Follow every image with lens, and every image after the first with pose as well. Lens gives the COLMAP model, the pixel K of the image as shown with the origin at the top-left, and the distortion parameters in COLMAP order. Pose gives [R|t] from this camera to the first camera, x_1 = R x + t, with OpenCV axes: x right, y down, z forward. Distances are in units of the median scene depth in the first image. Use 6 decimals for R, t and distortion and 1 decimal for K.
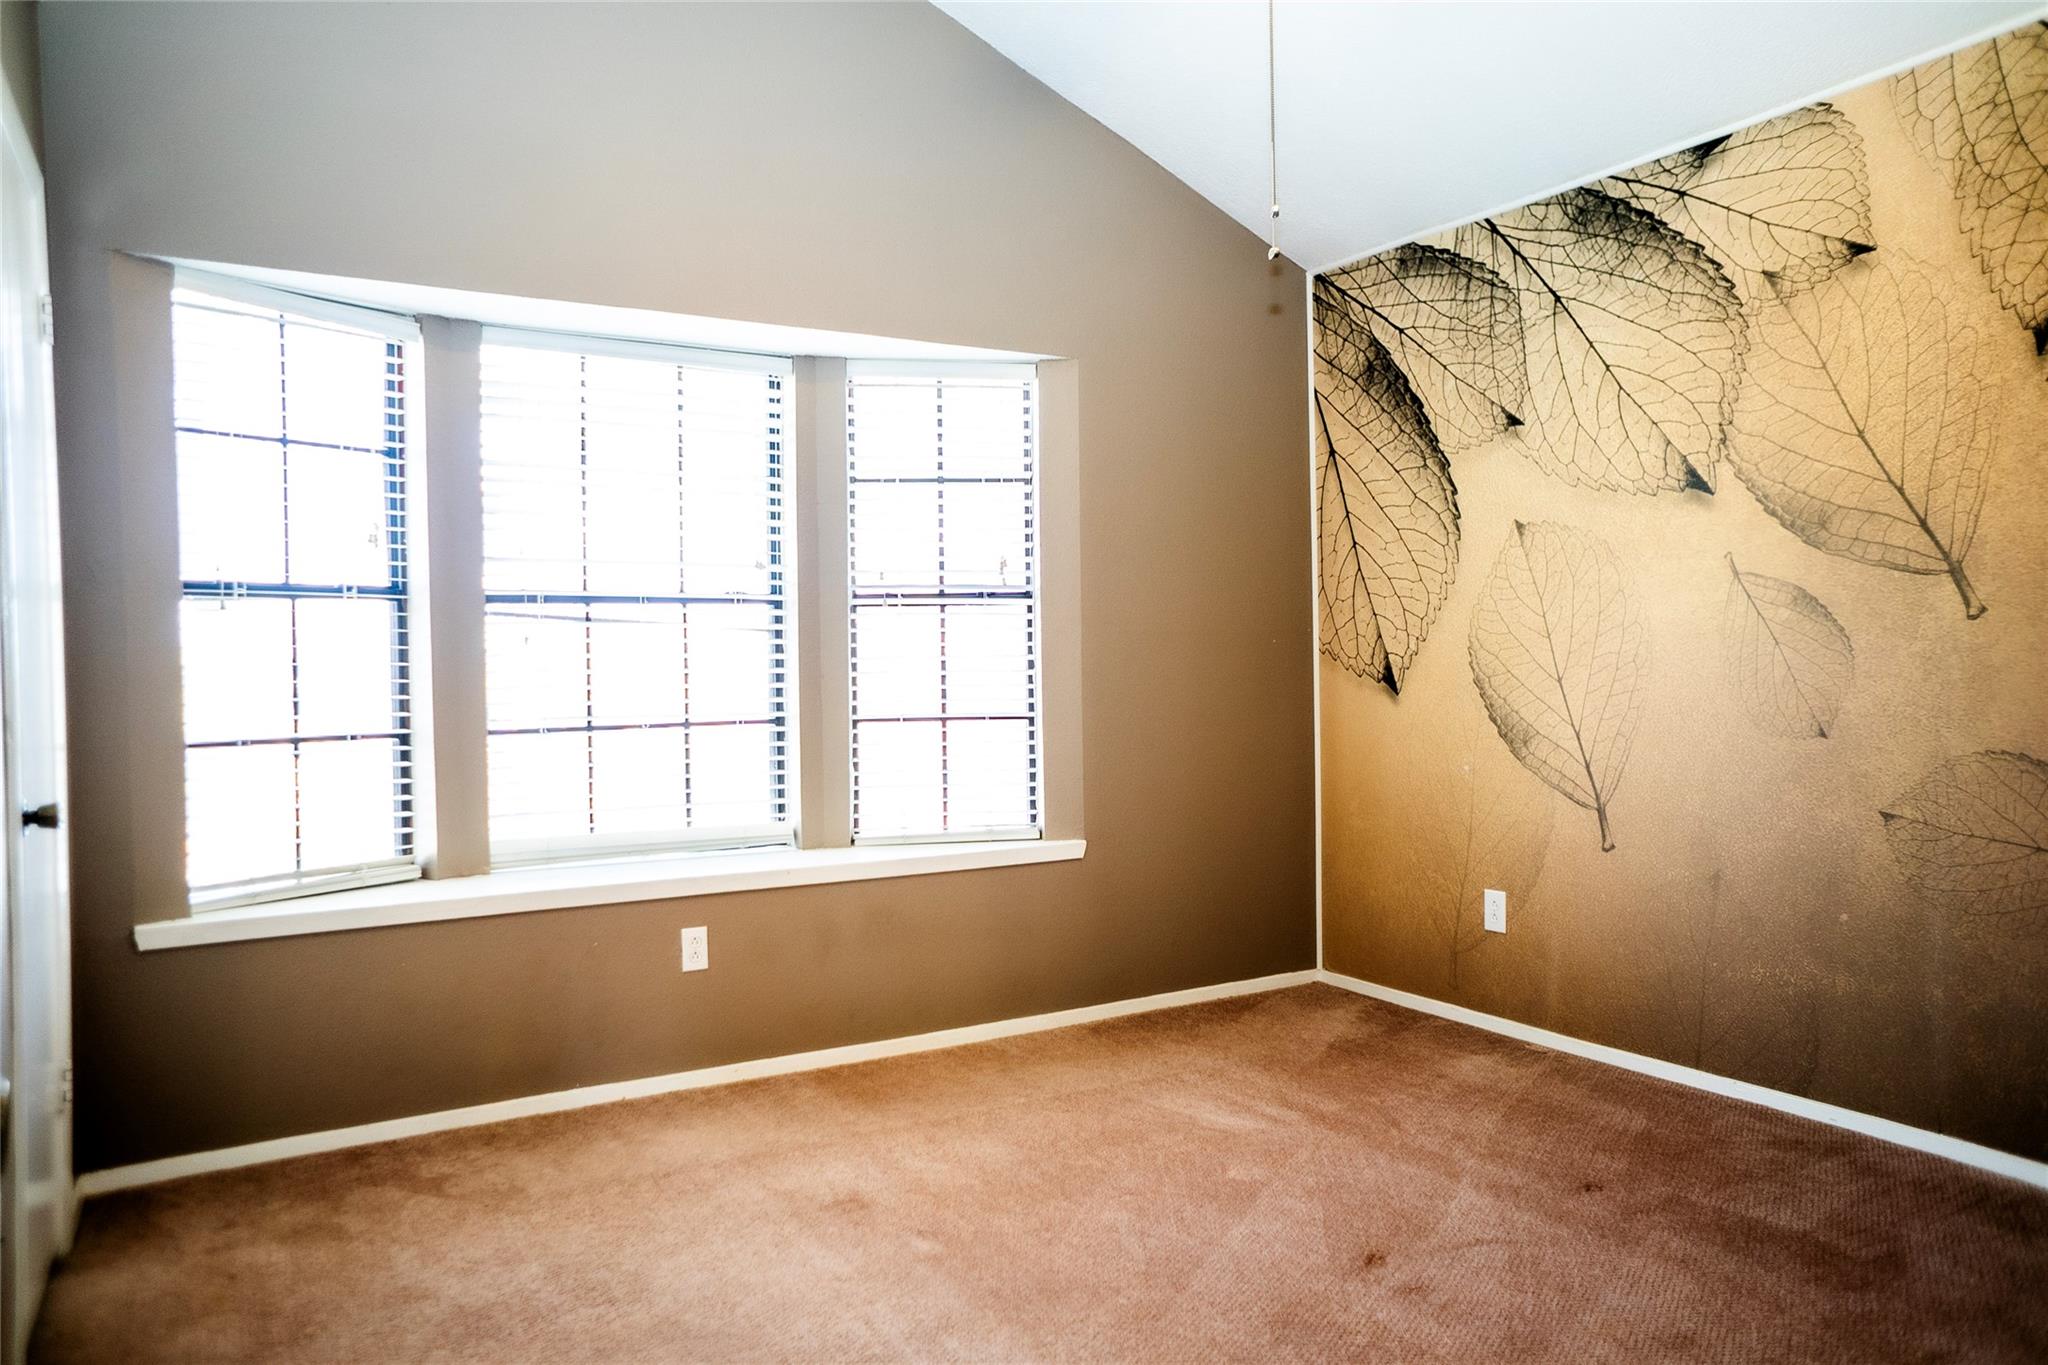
lens RADIAL K [[1393.8, 0, 1024.0], [0, 1393.8, 682.5], [0, 0, 1]] dist [-0.073302, 0.101173]
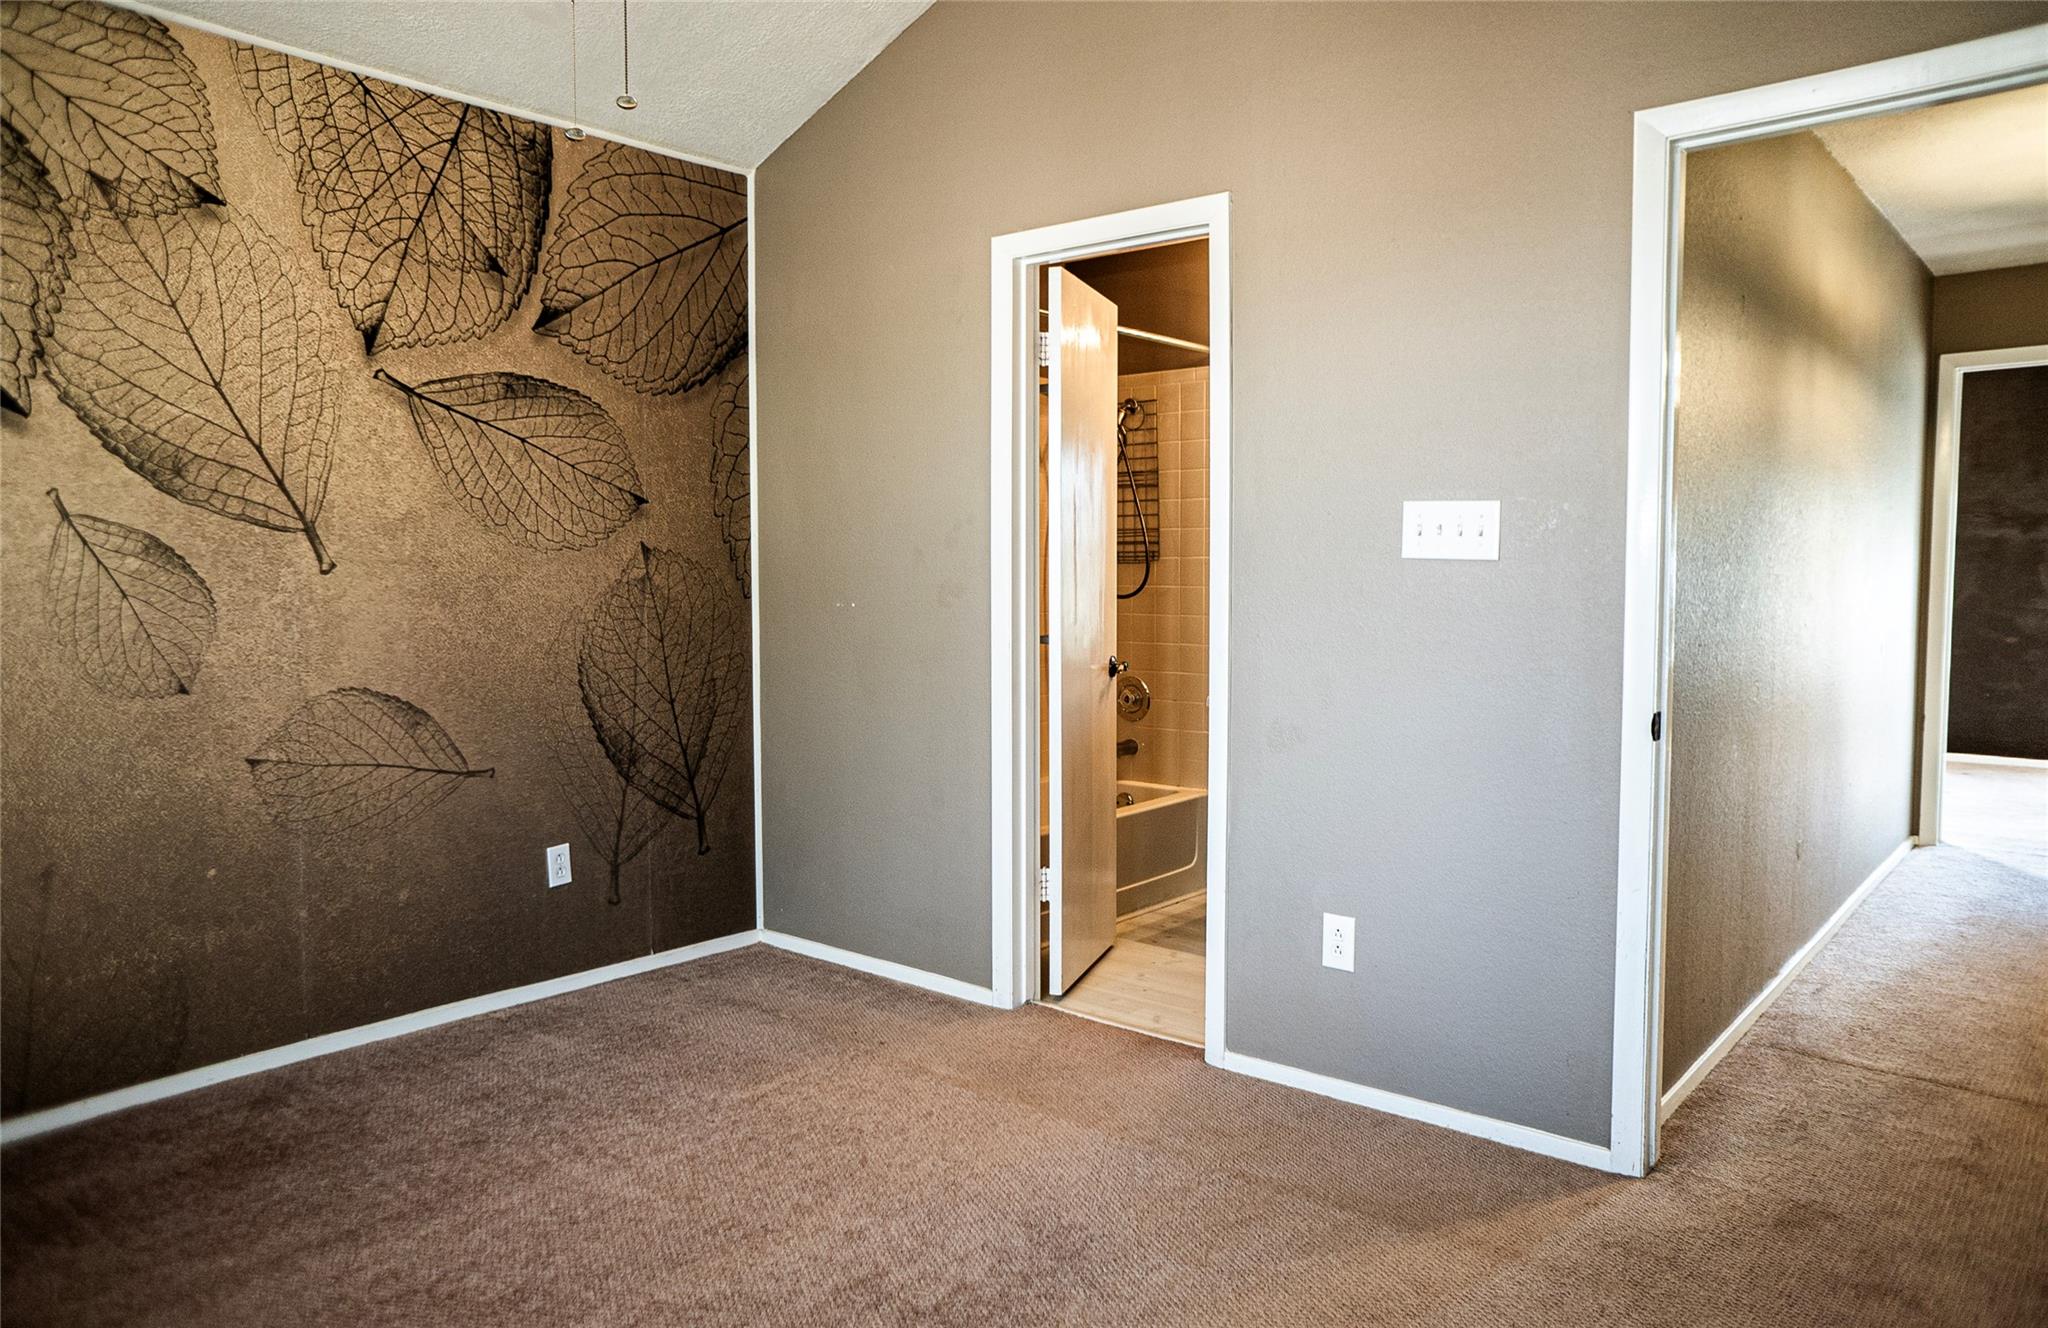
lens RADIAL K [[1338.1, 0, 1024.0], [0, 1338.1, 664.0], [0, 0, 1]] dist [-0.064317, 0.078812]
pose [[-0.315759, -0.049202, 0.947563, -0.497369], [0.031038, 0.997585, 0.062142, -0.020814], [-0.948332, 0.049033, -0.313469, 0.760025]]
